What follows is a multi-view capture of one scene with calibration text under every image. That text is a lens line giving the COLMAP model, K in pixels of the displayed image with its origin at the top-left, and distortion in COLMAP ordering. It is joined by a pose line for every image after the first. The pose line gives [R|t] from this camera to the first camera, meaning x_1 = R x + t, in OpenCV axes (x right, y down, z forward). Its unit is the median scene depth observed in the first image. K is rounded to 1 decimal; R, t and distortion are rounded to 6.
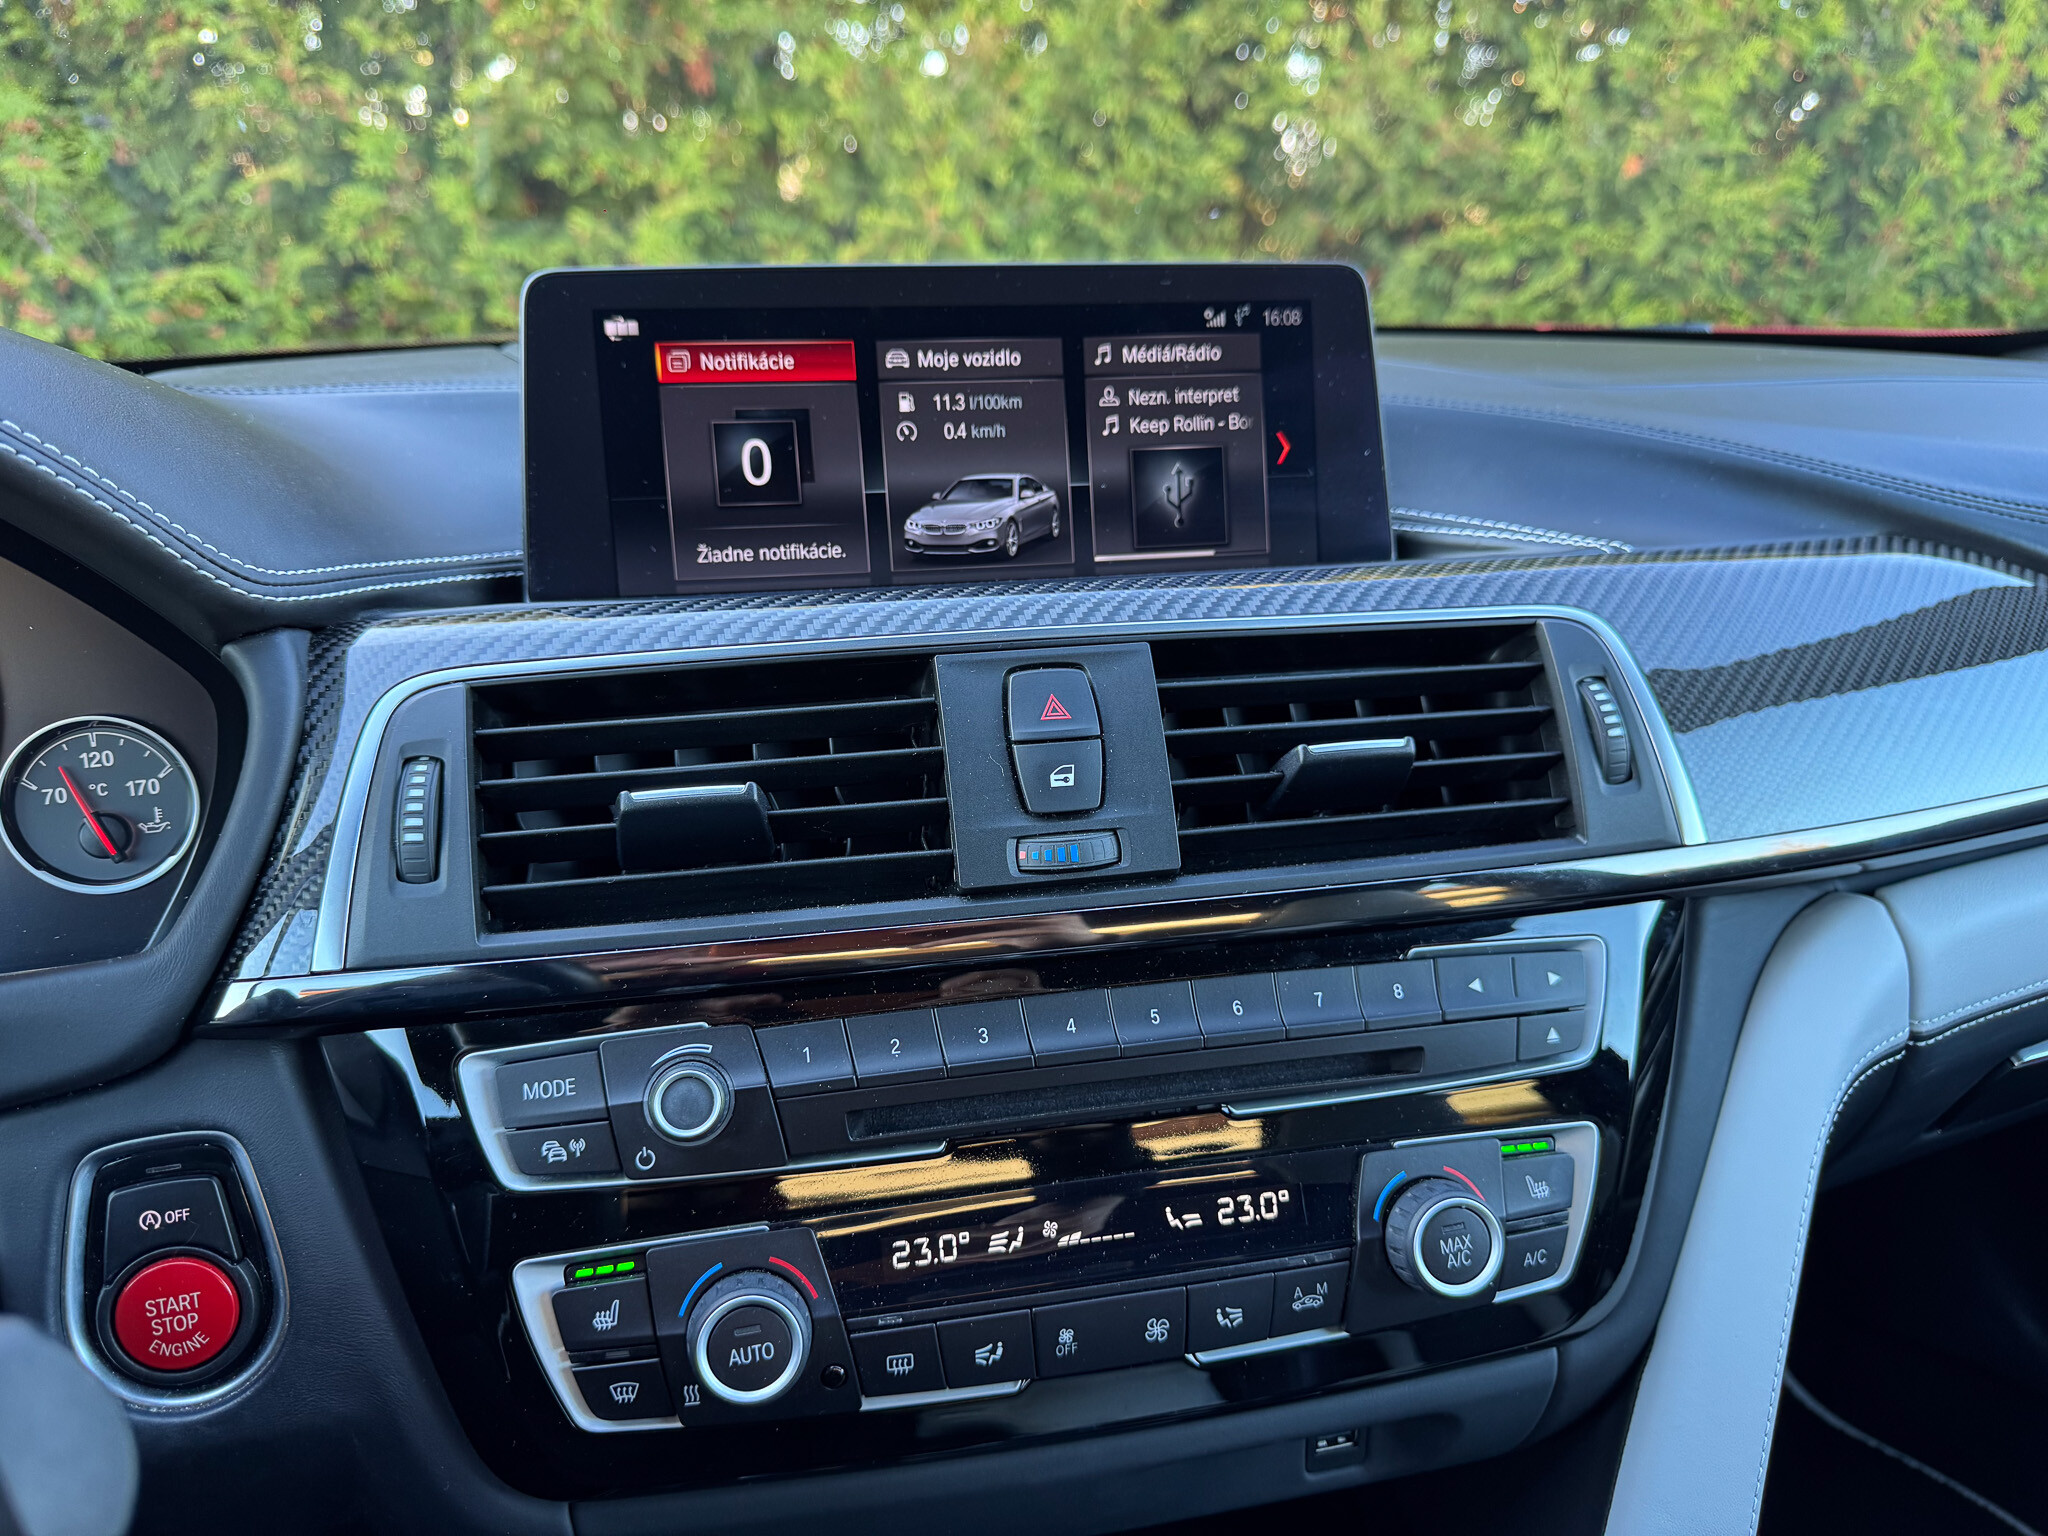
lens RADIAL K [[1448.5, 0, 1035.1], [0, 1448.5, 764.2], [0, 0, 1]] dist [0.019033, -0.025813]
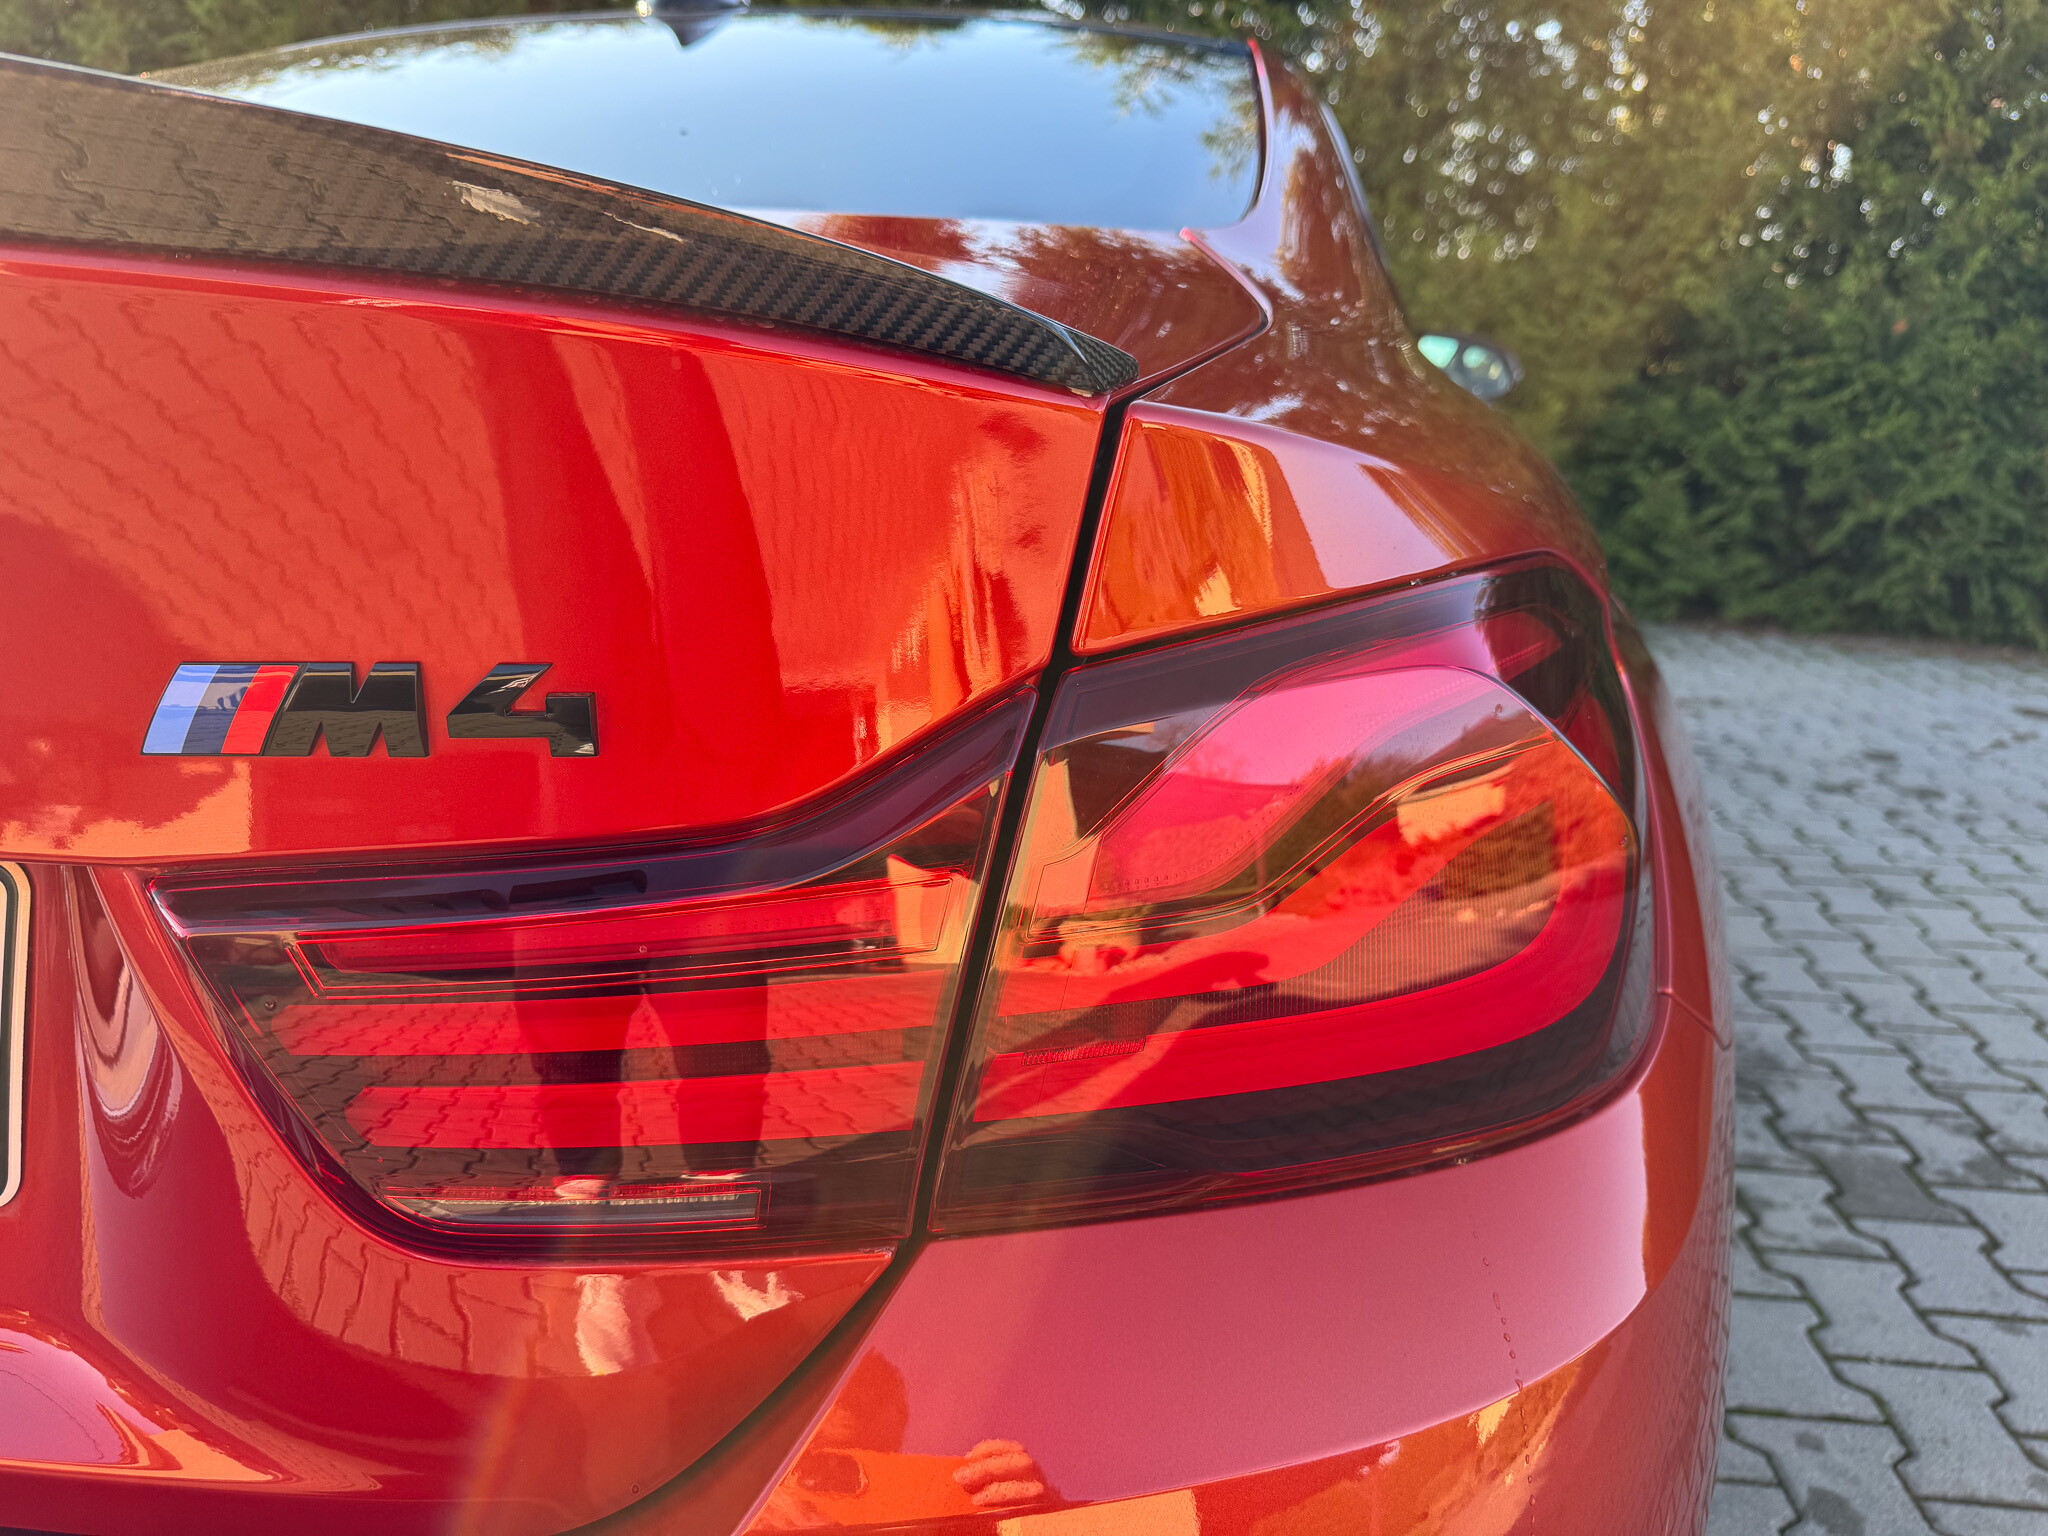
lens RADIAL K [[1448.5, 0, 1019.8], [0, 1448.5, 755.7], [0, 0, 1]] dist [0.019033, -0.025813]
pose [[0.884496, 0.145106, -0.443409, 0.398678], [-0.180383, 0.982855, -0.038182, 0.346738], [0.430267, 0.113756, 0.895506, -0.959613]]
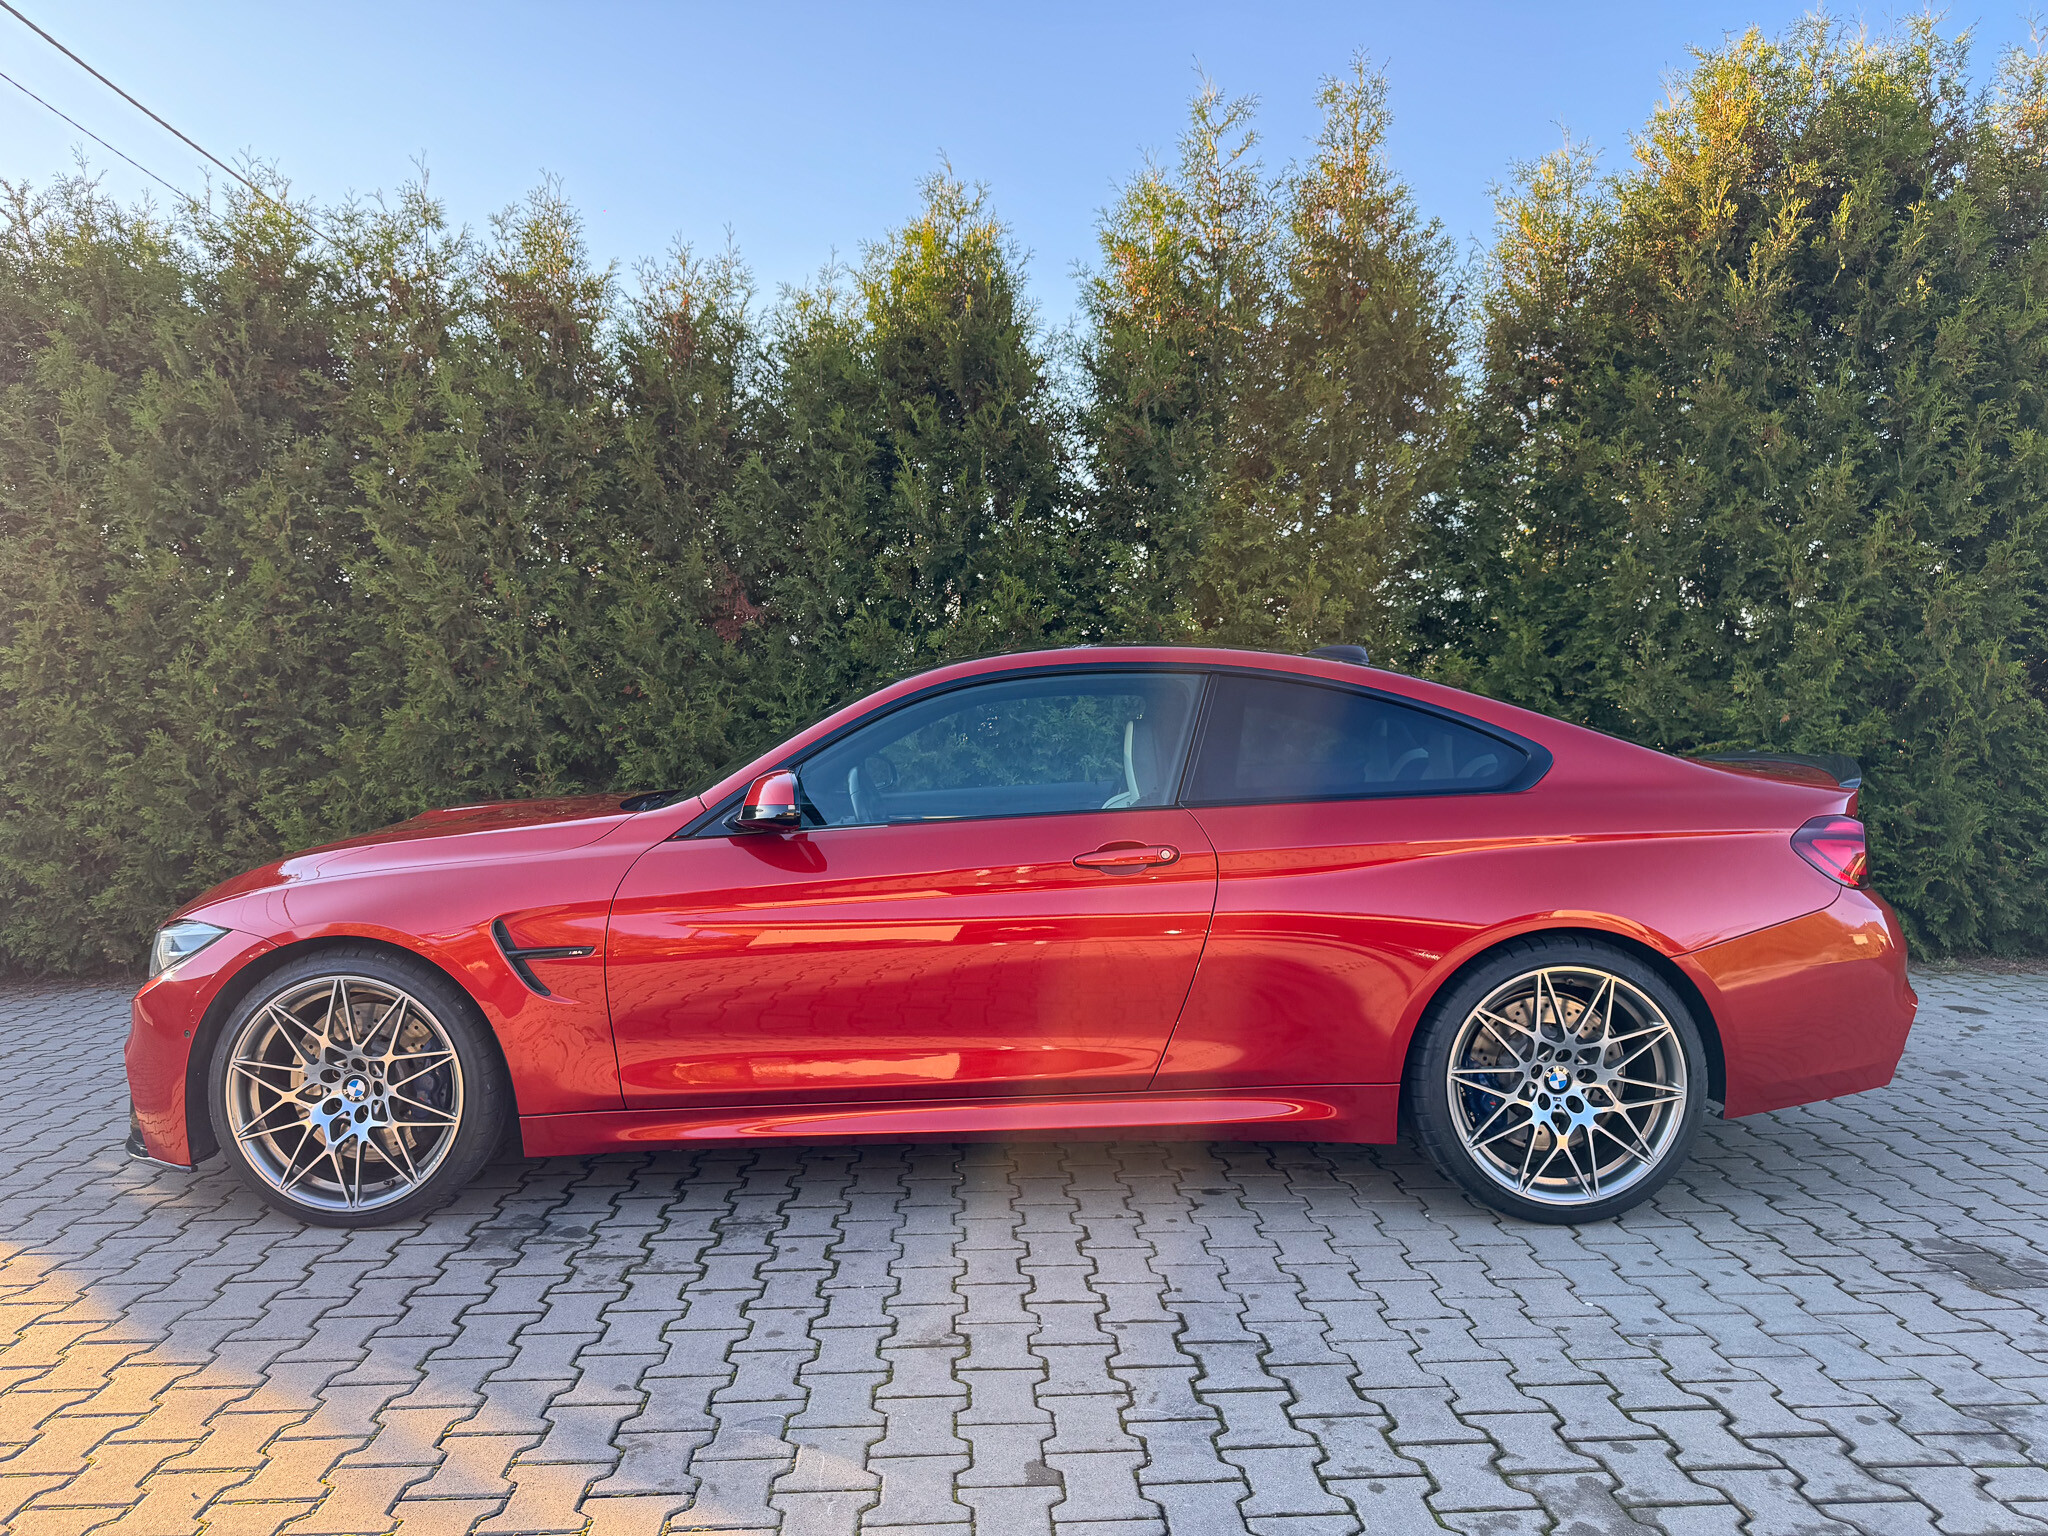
lens RADIAL K [[1448.5, 0, 1009.8], [0, 1448.5, 784.4], [0, 0, 1]] dist [0.019033, -0.025813]
pose [[0.946881, 0.008200, -0.321478, 0.035989], [-0.103872, 0.953889, -0.281615, 0.454422], [0.304345, 0.300049, 0.904071, -1.426556]]
